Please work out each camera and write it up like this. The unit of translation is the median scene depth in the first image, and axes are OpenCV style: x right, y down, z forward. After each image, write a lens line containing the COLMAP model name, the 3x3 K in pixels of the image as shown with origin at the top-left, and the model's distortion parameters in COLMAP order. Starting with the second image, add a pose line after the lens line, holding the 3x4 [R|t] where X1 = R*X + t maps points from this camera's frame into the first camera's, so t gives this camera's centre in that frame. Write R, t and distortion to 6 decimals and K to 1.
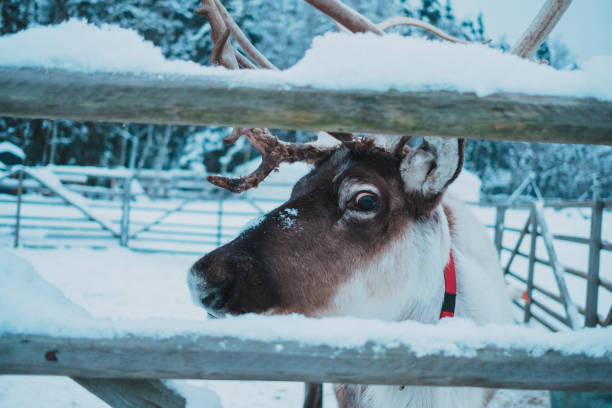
lens RADIAL K [[584.8, 0, 308.6], [0, 584.8, 205.5], [0, 0, 1]] dist [-0.078666, 0.197714]
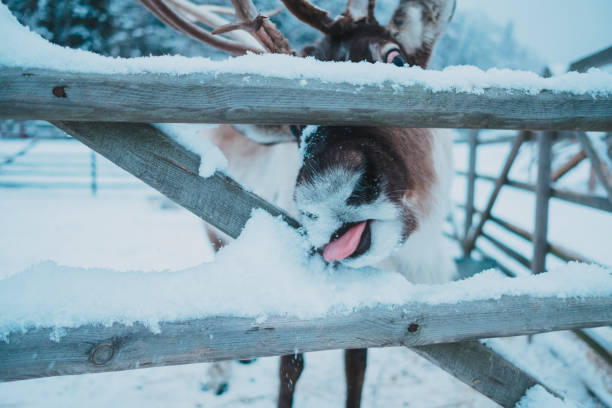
lens RADIAL K [[584.8, 0, 308.6], [0, 584.8, 205.5], [0, 0, 1]] dist [-0.078666, 0.197714]
pose [[0.975859, -0.053819, 0.211664, -0.258384], [0.030314, 0.993159, 0.112767, 0.335221], [-0.216285, -0.103629, 0.970815, 0.022358]]
